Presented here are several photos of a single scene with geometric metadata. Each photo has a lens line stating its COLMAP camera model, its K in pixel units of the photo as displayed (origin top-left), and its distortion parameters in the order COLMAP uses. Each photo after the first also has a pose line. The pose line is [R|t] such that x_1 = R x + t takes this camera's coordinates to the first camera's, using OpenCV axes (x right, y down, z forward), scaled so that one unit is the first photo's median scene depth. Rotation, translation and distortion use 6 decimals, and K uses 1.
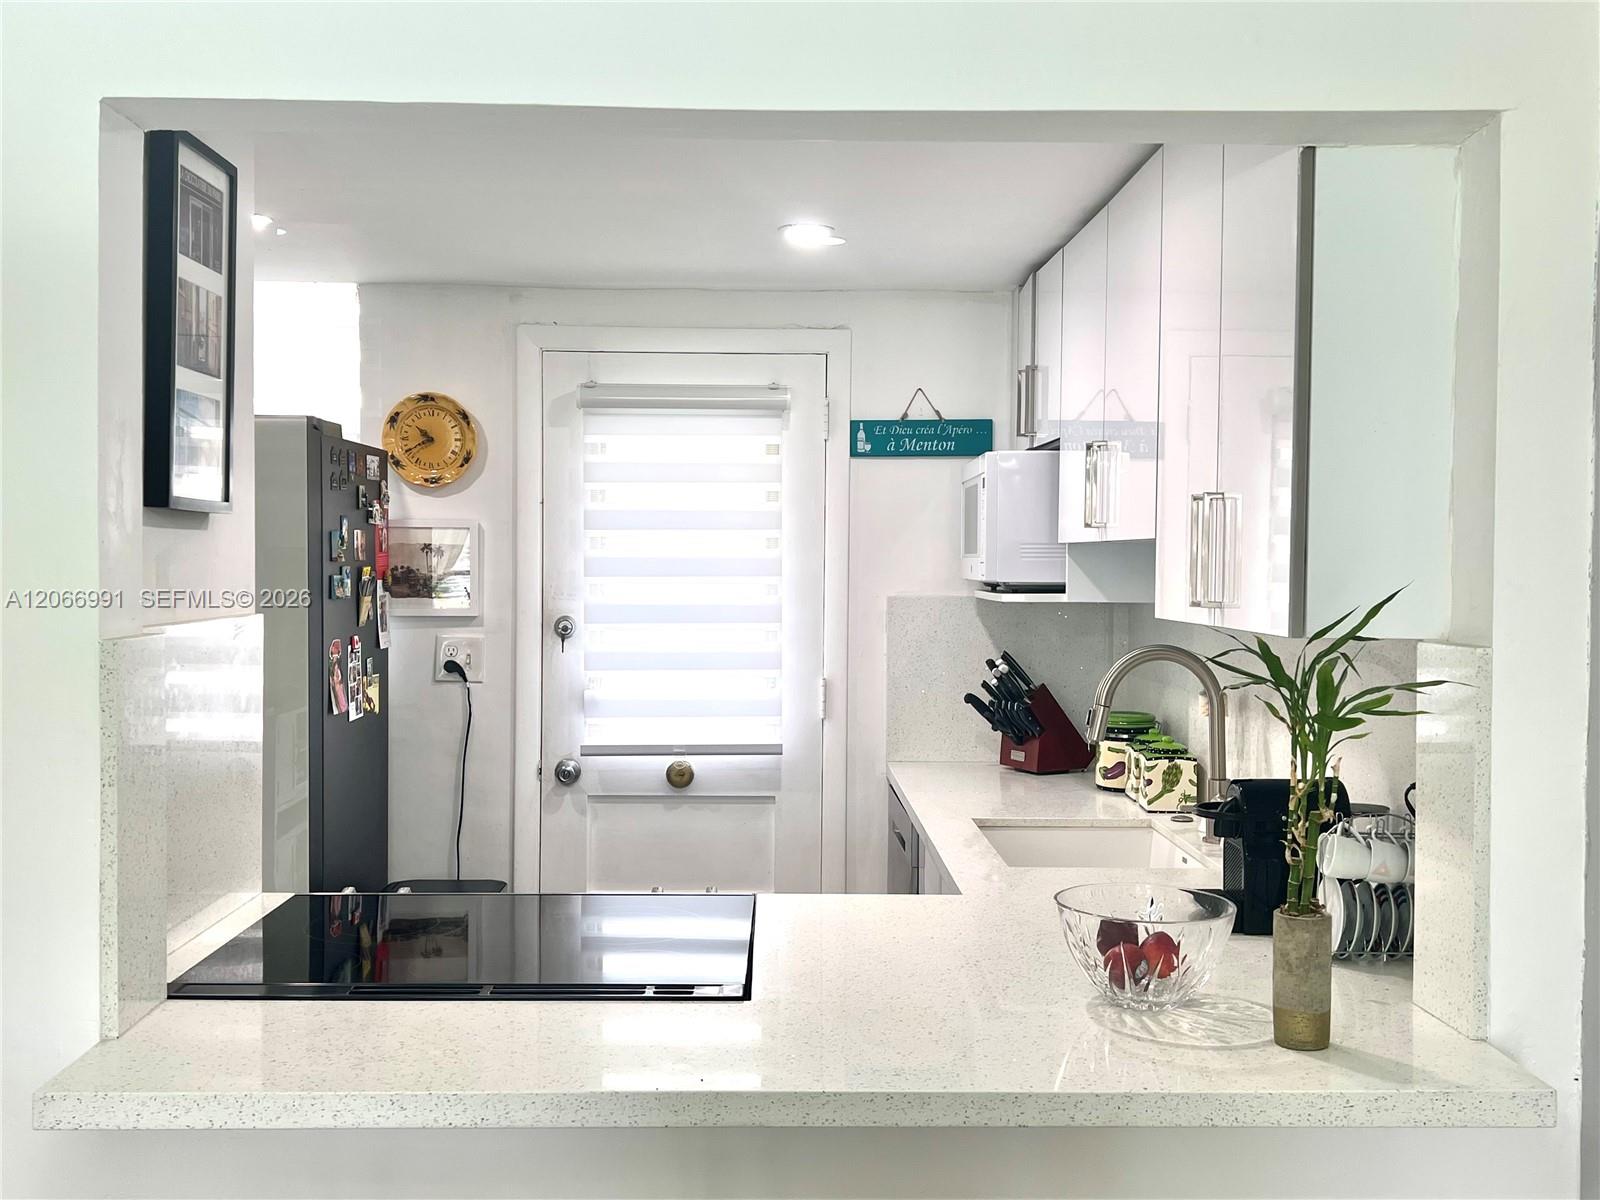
lens RADIAL K [[1618.6, 0, 800.0], [0, 1618.6, 600.0], [0, 0, 1]] dist [0.199925, -0.476316]
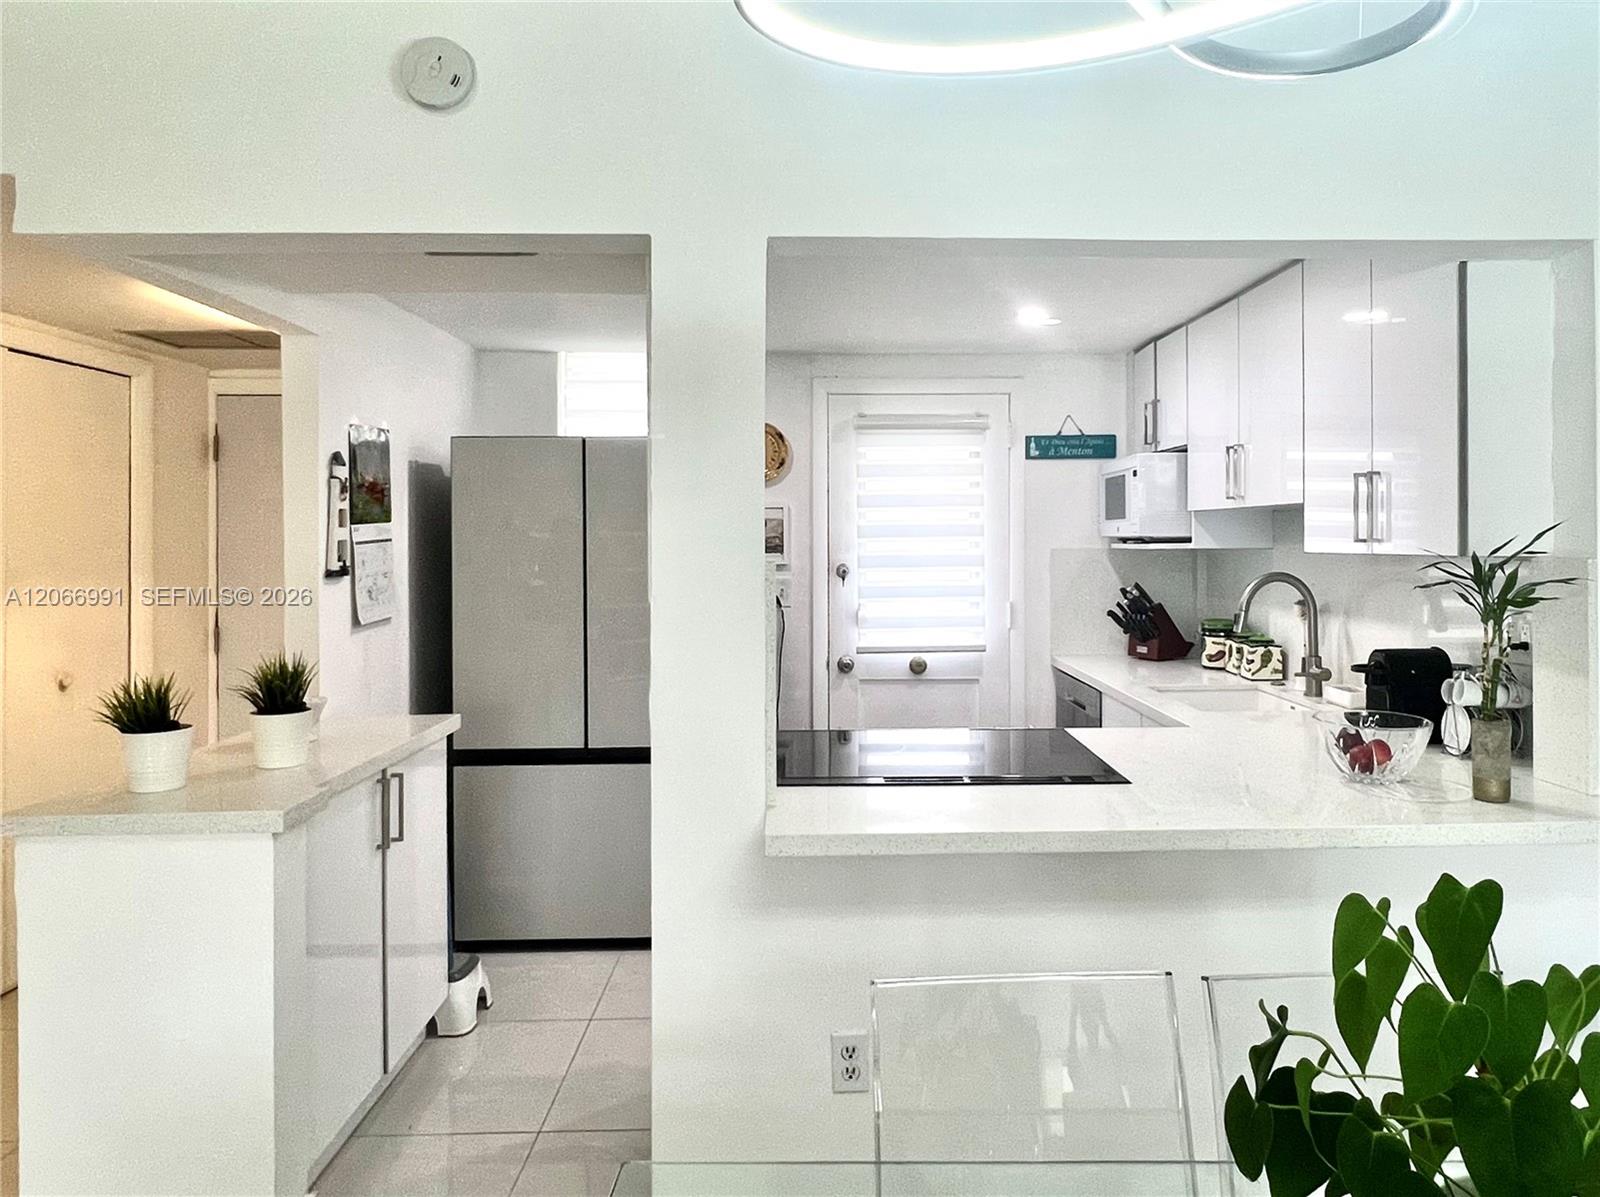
lens RADIAL K [[1097.3, 0, 815.1], [0, 1097.3, 537.3], [0, 0, 1]] dist [-0.000200, 0.000492]
pose [[0.999768, -0.010741, 0.018656, -0.200572], [0.011288, 0.999501, -0.029490, 0.016097], [-0.018330, 0.029694, 0.999391, -0.047792]]
